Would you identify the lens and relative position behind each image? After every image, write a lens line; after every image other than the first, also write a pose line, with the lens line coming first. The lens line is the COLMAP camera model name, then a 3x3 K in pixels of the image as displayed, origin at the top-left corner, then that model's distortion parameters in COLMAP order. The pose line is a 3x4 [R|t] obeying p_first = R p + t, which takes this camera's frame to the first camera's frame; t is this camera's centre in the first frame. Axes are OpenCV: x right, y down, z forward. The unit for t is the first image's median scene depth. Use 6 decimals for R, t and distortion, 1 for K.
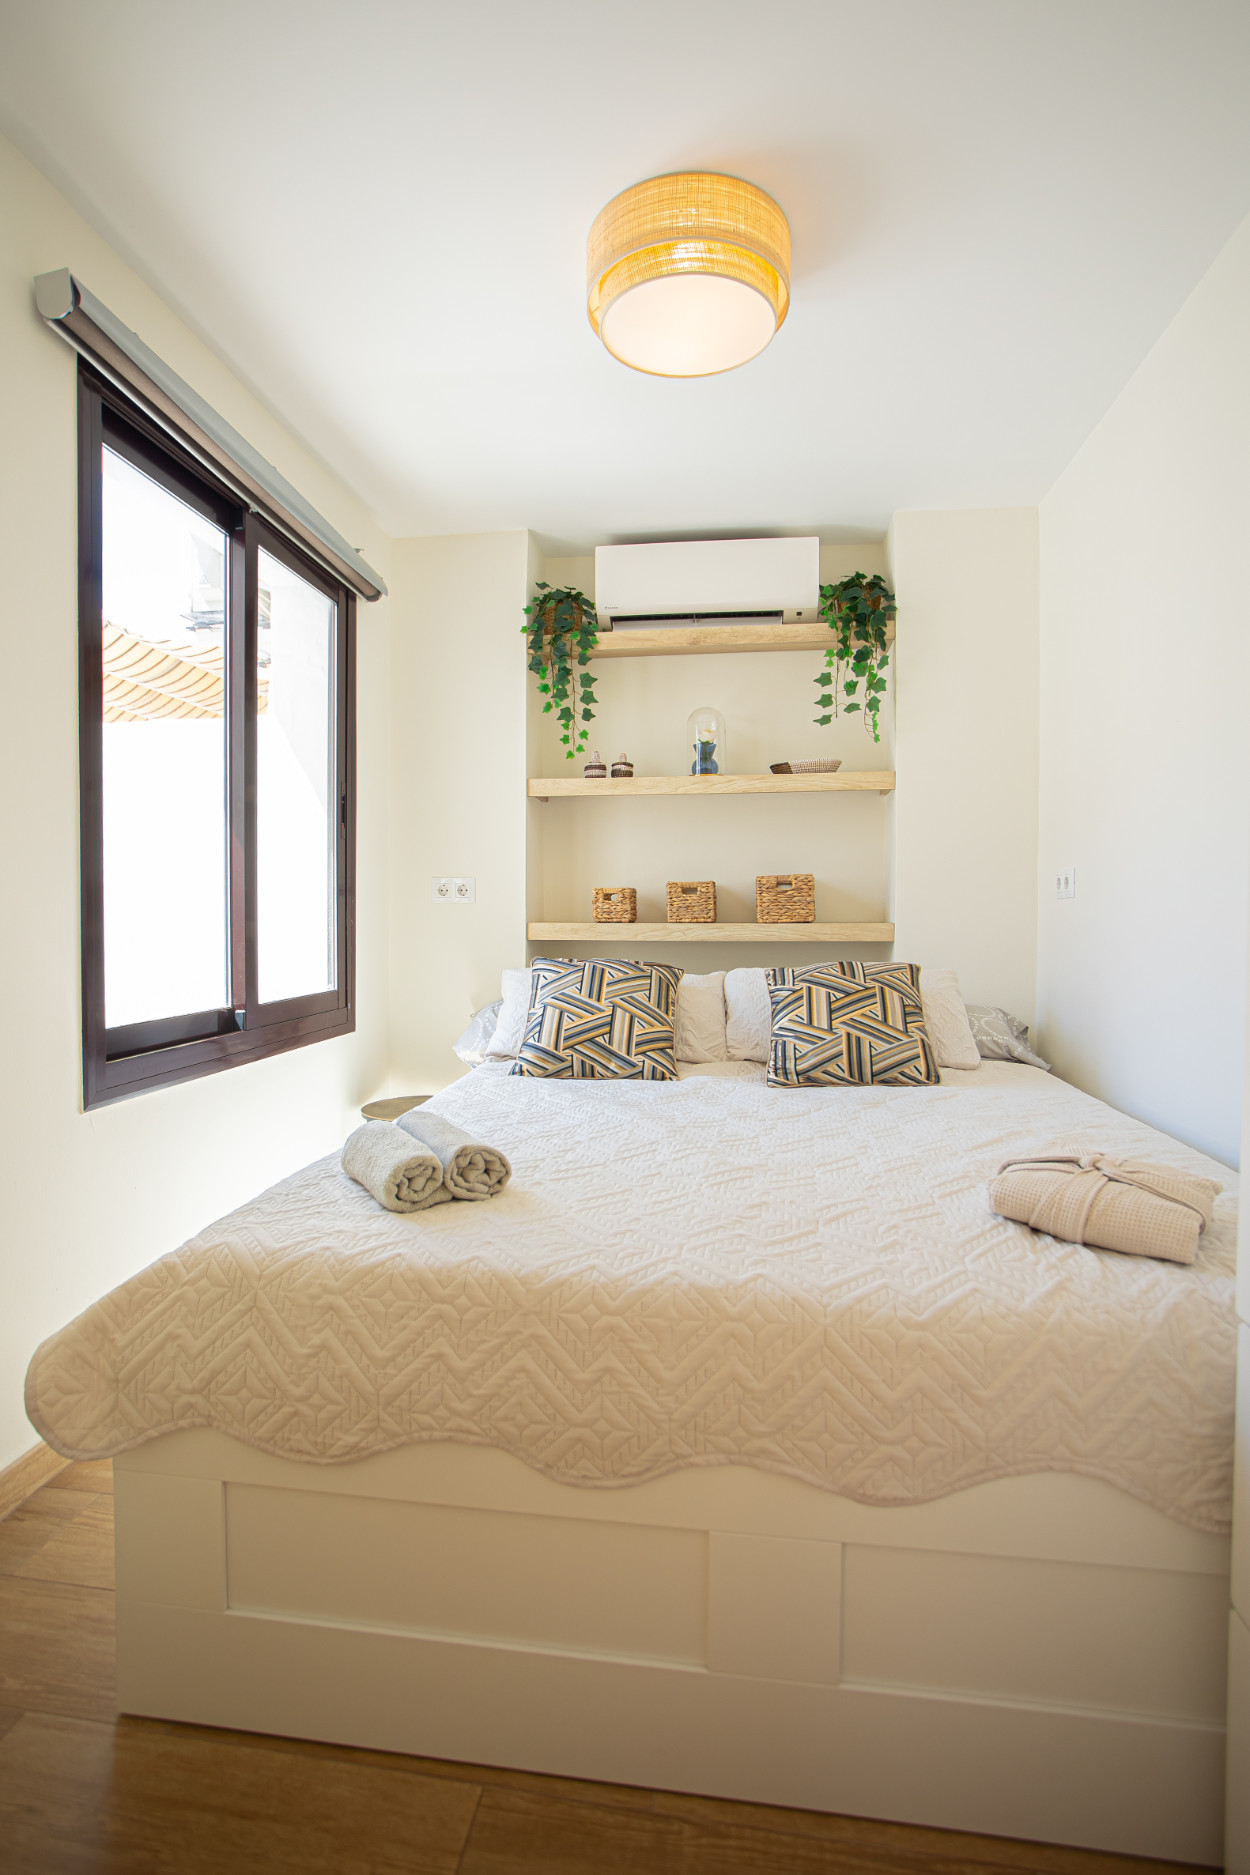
lens RADIAL K [[986.5, 0, 589.8], [0, 986.5, 938.4], [0, 0, 1]] dist [-0.066698, 0.042050]
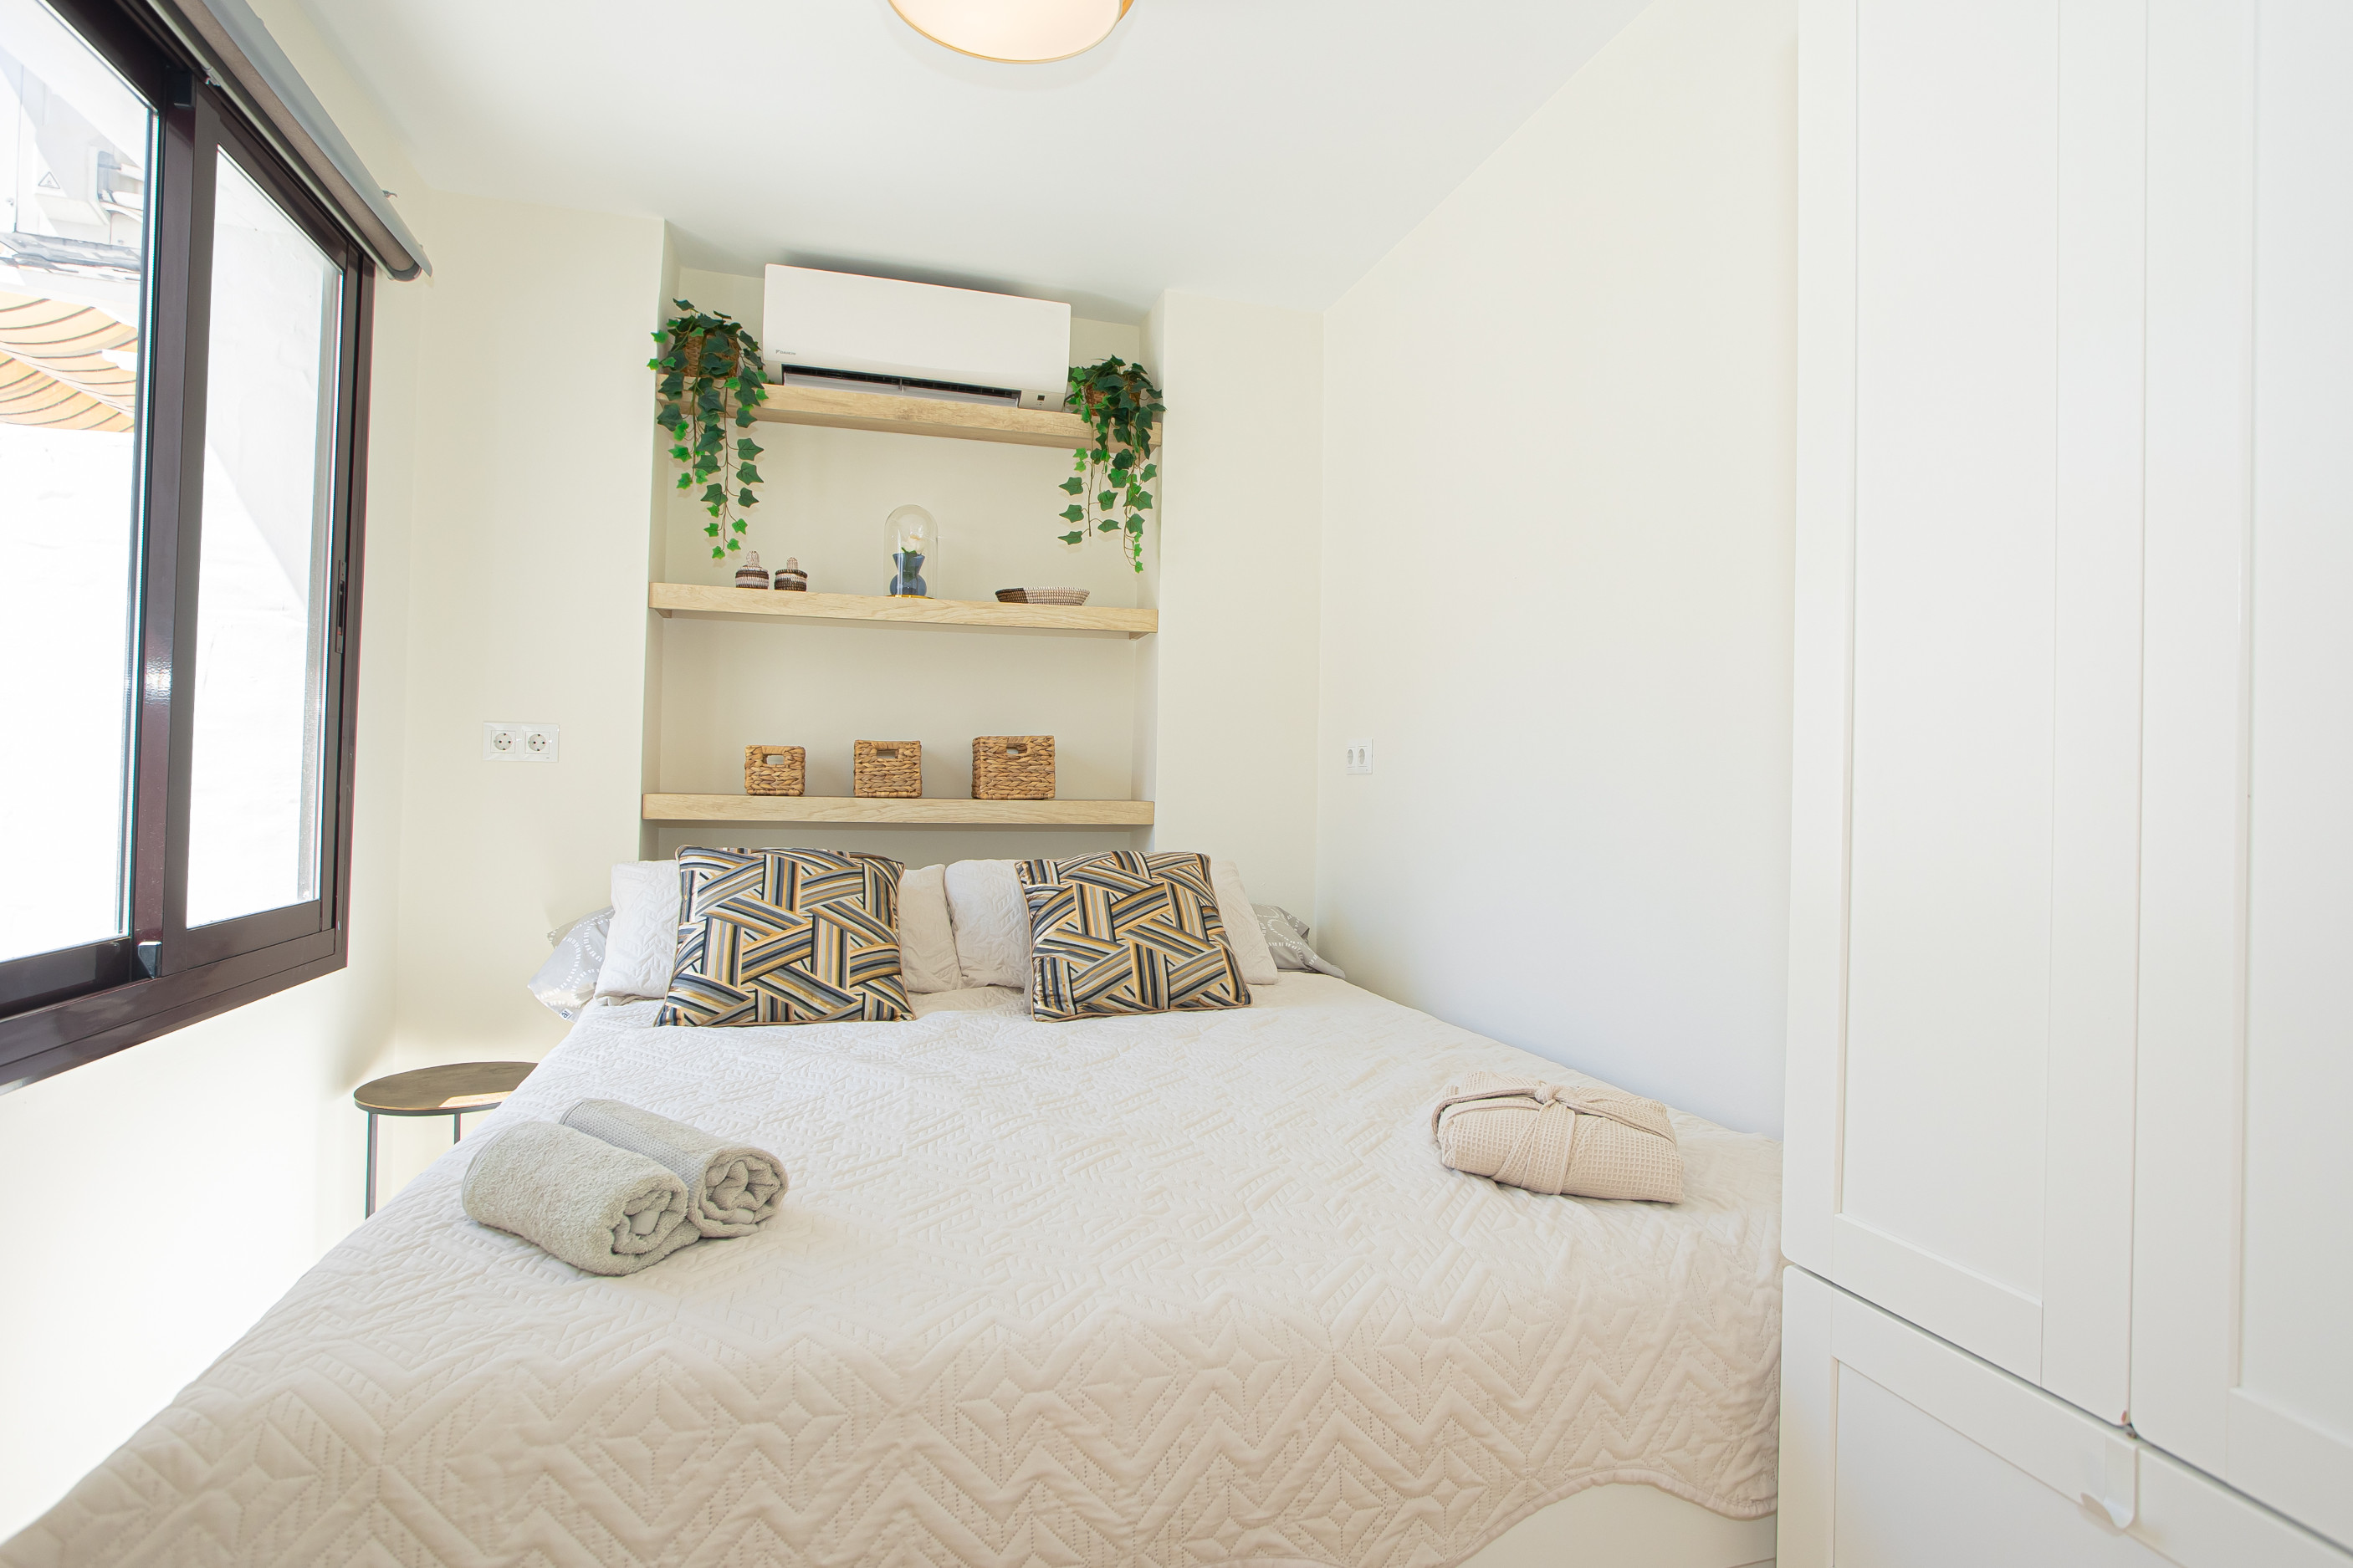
lens RADIAL K [[1259.1, 0, 1205.8], [0, 1259.1, 767.4], [0, 0, 1]] dist [-0.070299, 0.045788]
pose [[0.895964, 0.023697, 0.443495, -0.128607], [-0.005981, 0.999129, -0.041303, -0.001755], [-0.444087, 0.034354, 0.895325, 0.090219]]
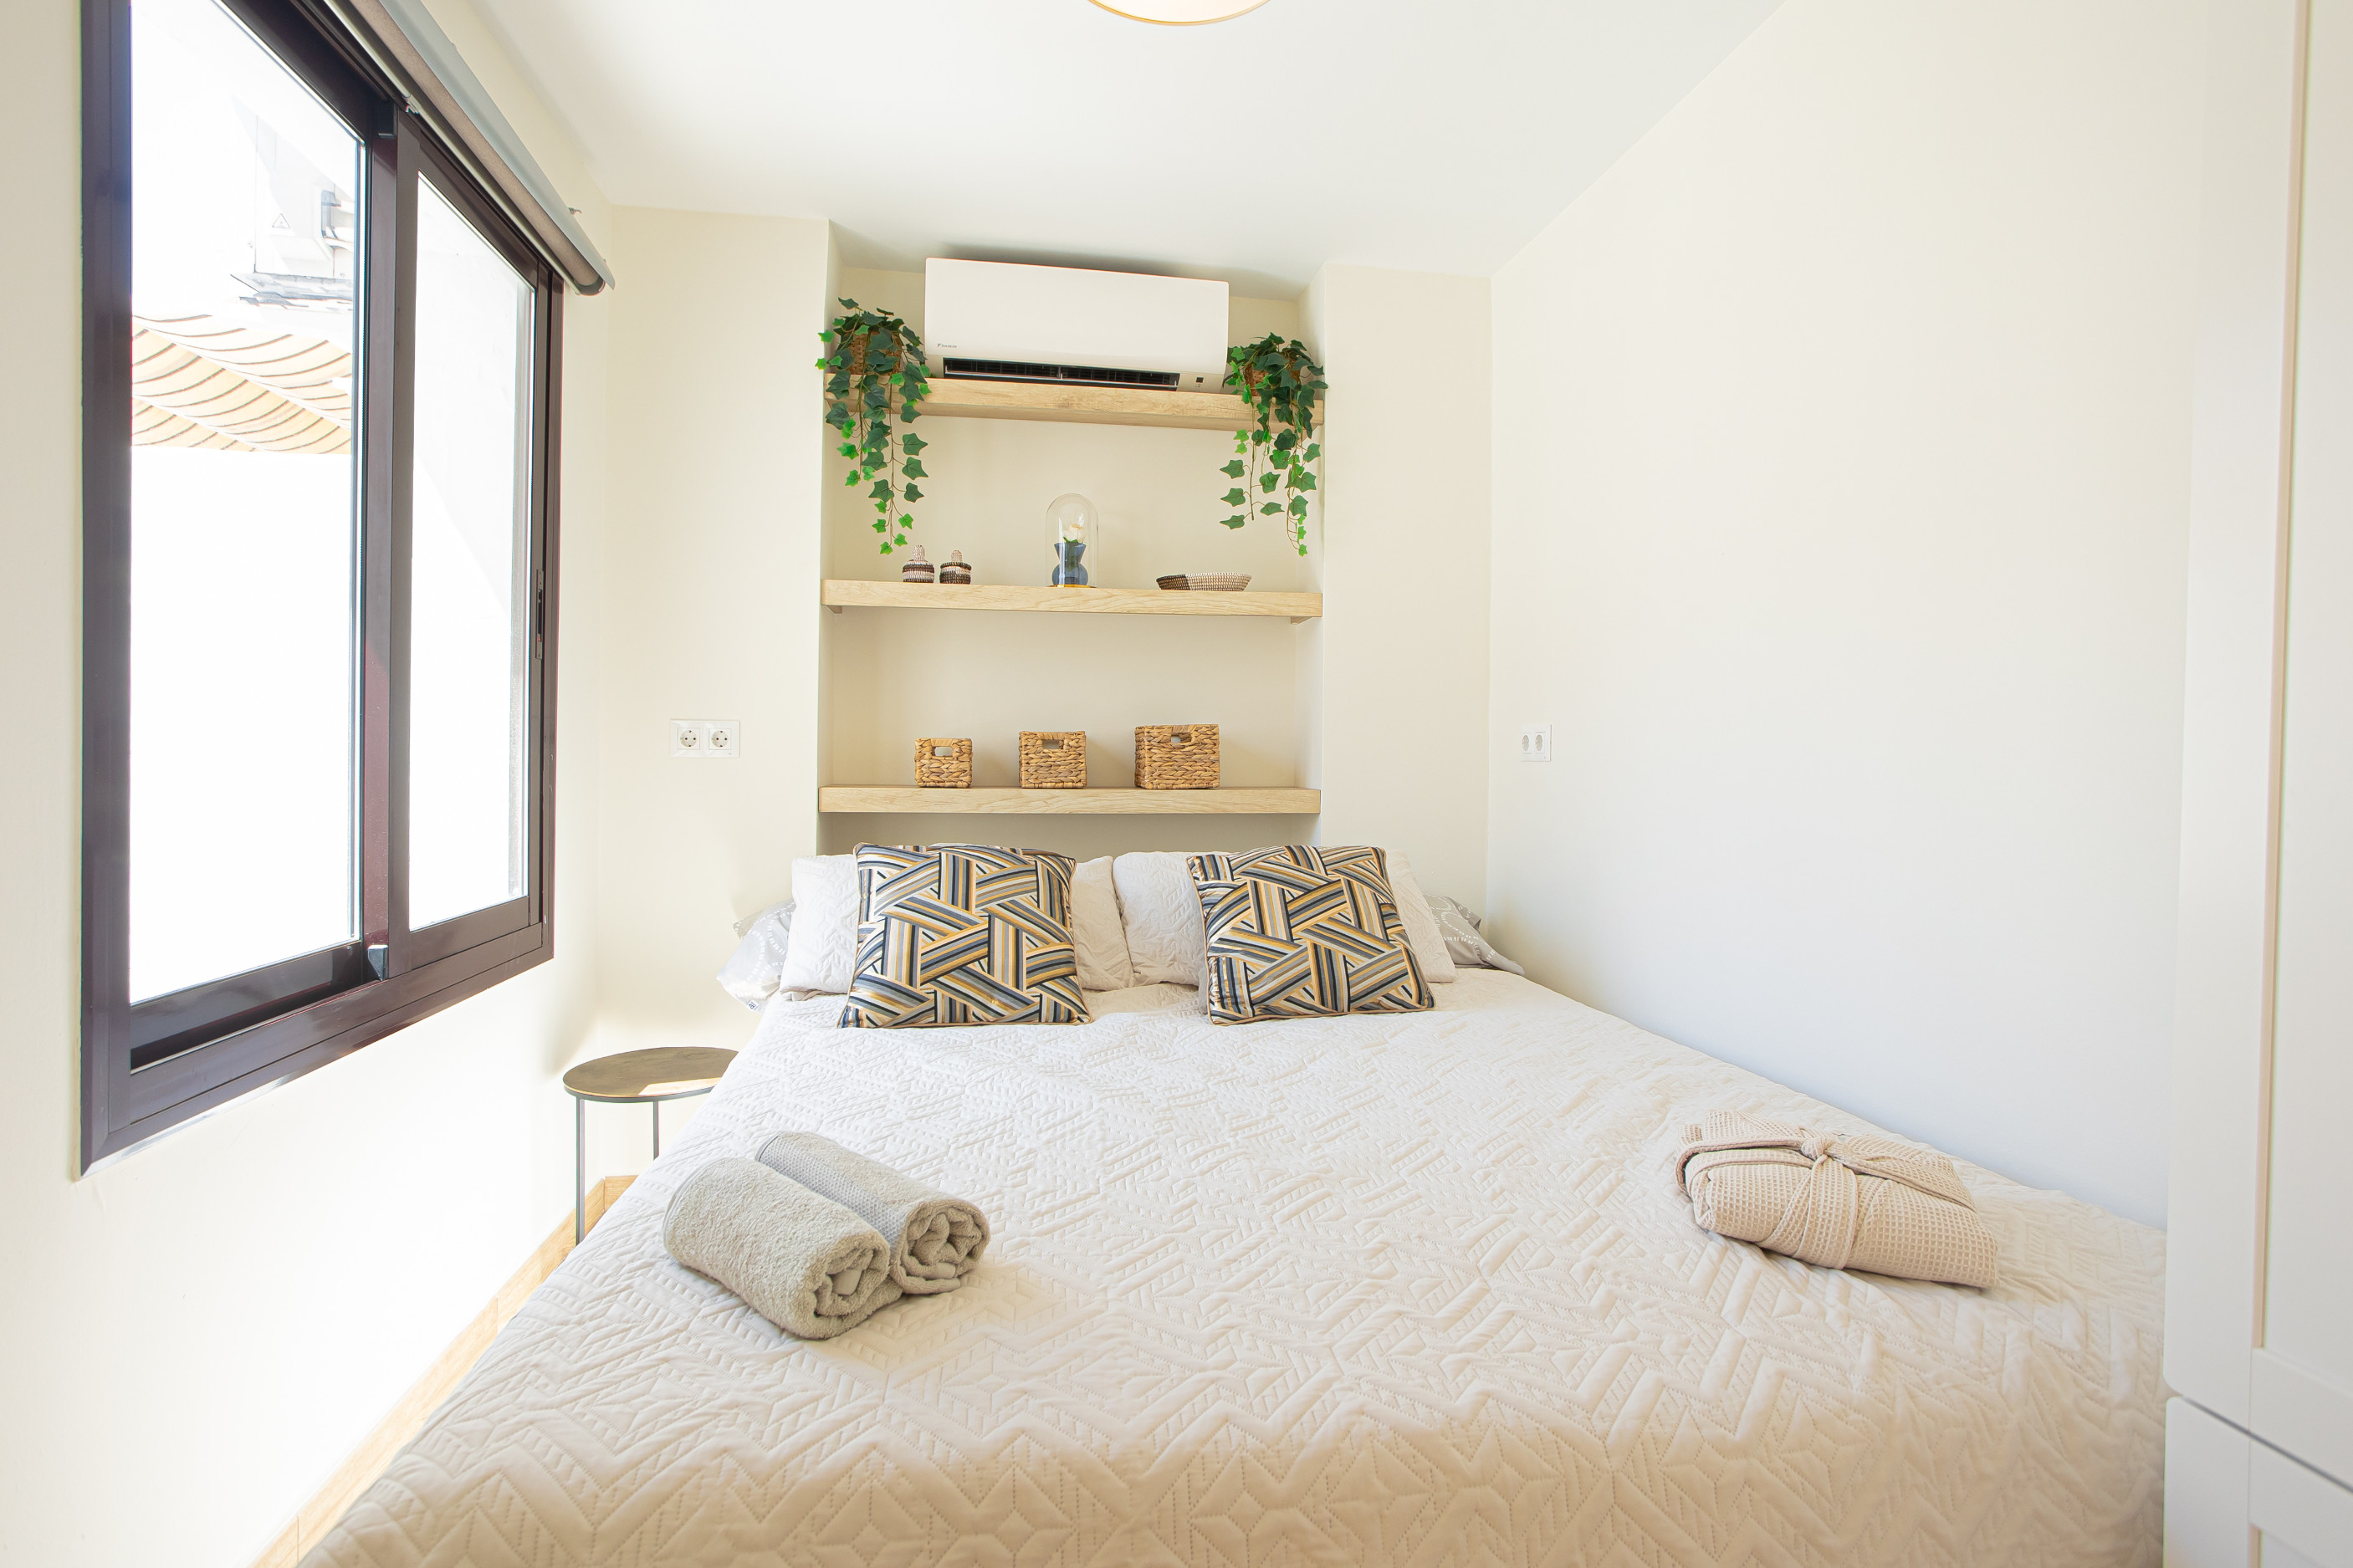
lens RADIAL K [[1209.5, 0, 1166.7], [0, 1209.5, 765.4], [0, 0, 1]] dist [-0.064989, 0.039549]
pose [[0.947765, 0.005540, 0.318920, -0.135834], [-0.000845, 0.999889, -0.014857, -0.025662], [-0.318967, 0.013811, 0.947665, 0.167898]]
